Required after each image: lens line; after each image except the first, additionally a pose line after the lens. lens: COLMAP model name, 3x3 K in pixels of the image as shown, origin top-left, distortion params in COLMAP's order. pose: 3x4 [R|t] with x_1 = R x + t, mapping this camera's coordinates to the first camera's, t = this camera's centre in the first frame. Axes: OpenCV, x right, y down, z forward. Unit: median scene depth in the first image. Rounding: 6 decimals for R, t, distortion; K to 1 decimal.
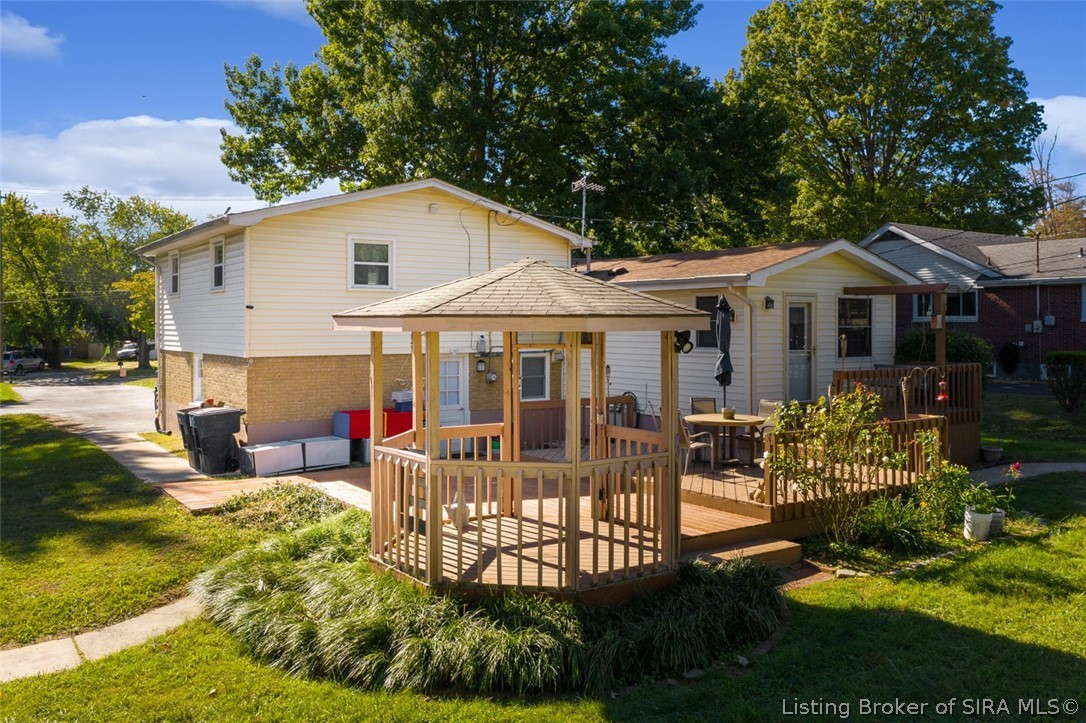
lens RADIAL K [[901.3, 0, 535.7], [0, 901.3, 384.3], [0, 0, 1]] dist [0.011863, 0.000536]
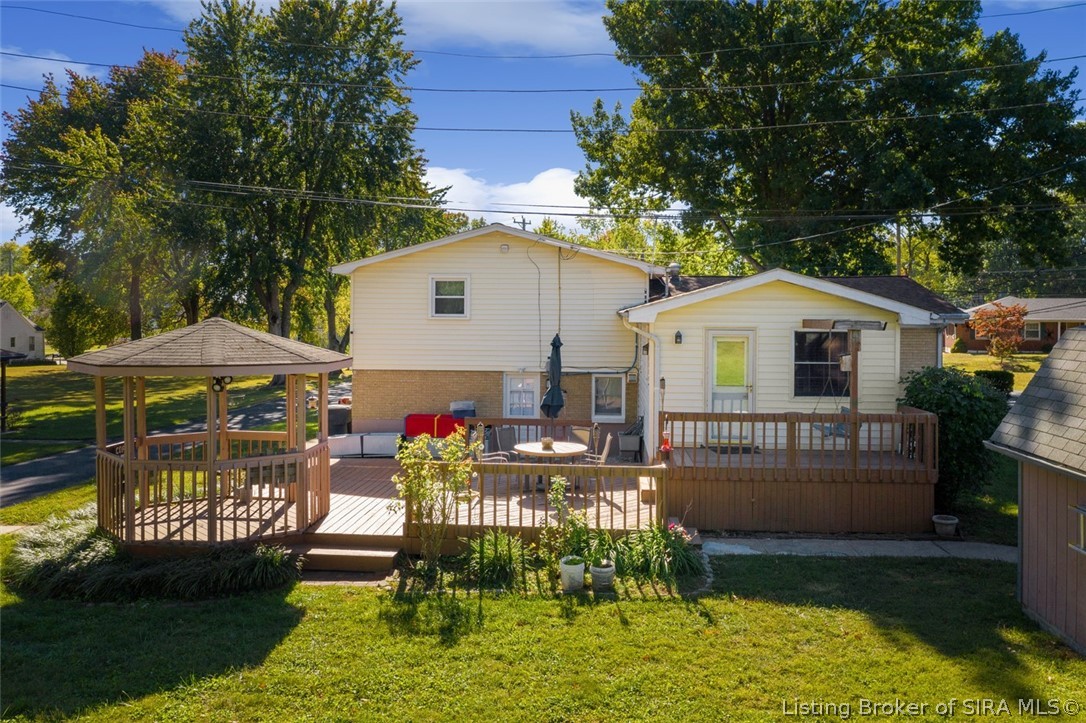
lens RADIAL K [[901.3, 0, 535.7], [0, 901.3, 384.3], [0, 0, 1]] dist [0.011863, 0.000536]
pose [[0.766168, 0.053954, -0.640371, 0.719617], [-0.046345, 0.998514, 0.028679, -0.056063], [0.640967, 0.007705, 0.767530, 0.129421]]
